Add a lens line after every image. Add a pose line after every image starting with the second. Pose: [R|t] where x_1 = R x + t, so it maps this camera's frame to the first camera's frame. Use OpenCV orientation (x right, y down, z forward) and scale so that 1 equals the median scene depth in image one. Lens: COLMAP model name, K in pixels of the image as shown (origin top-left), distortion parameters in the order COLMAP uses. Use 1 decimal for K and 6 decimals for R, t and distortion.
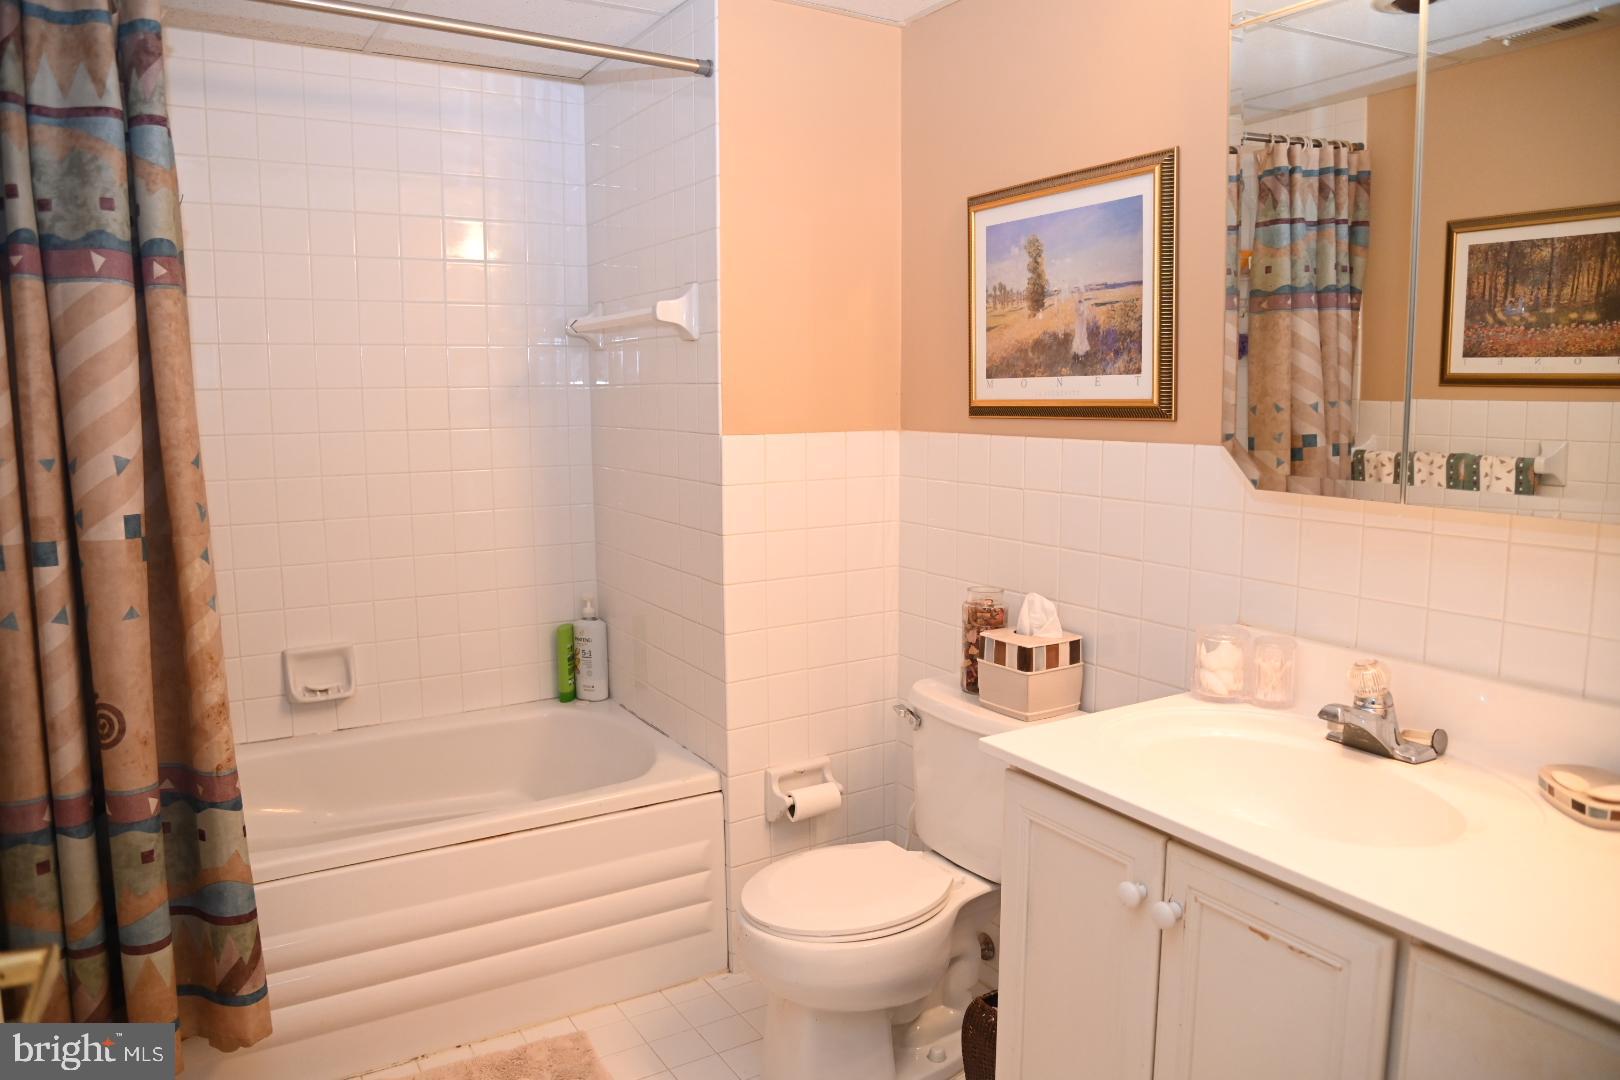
lens RADIAL K [[1121.5, 0, 796.2], [0, 1121.5, 552.4], [0, 0, 1]] dist [-0.093515, 0.048513]
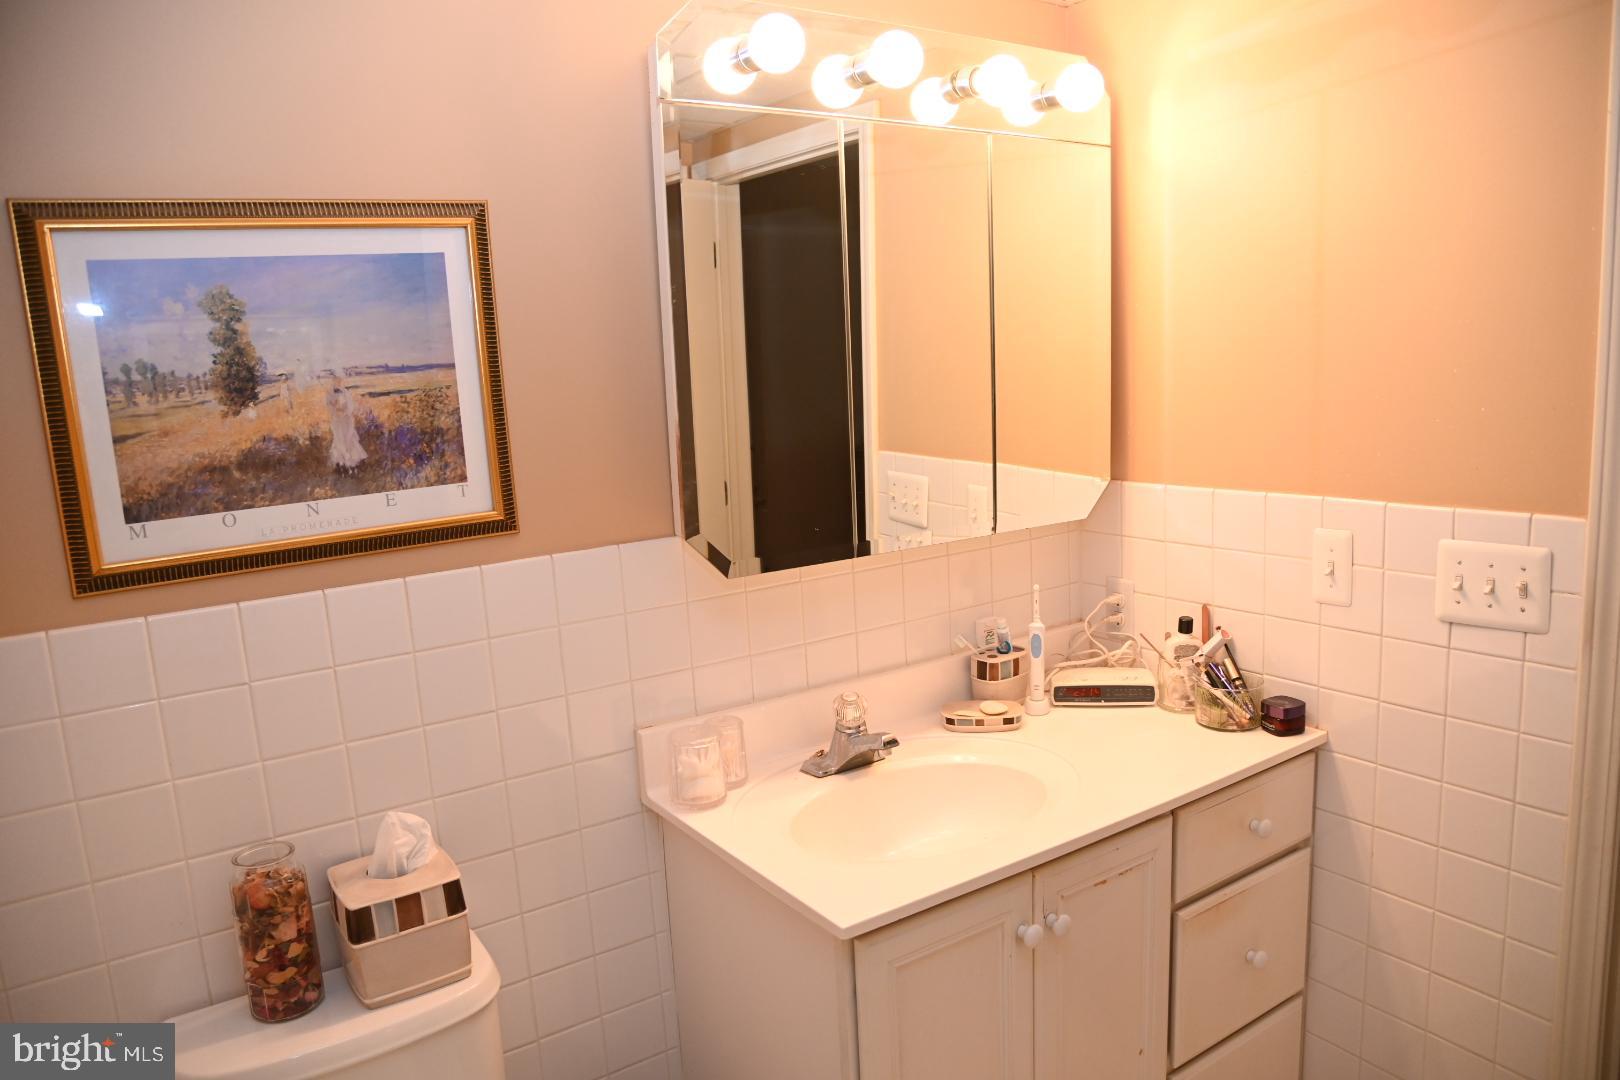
lens RADIAL K [[1121.5, 0, 805.2], [0, 1121.5, 529.5], [0, 0, 1]] dist [-0.093515, 0.048513]
pose [[-0.069632, -0.160589, 0.984562, -0.450115], [0.186144, 0.967532, 0.170976, -0.202678], [-0.980052, 0.195176, -0.037479, 0.746261]]
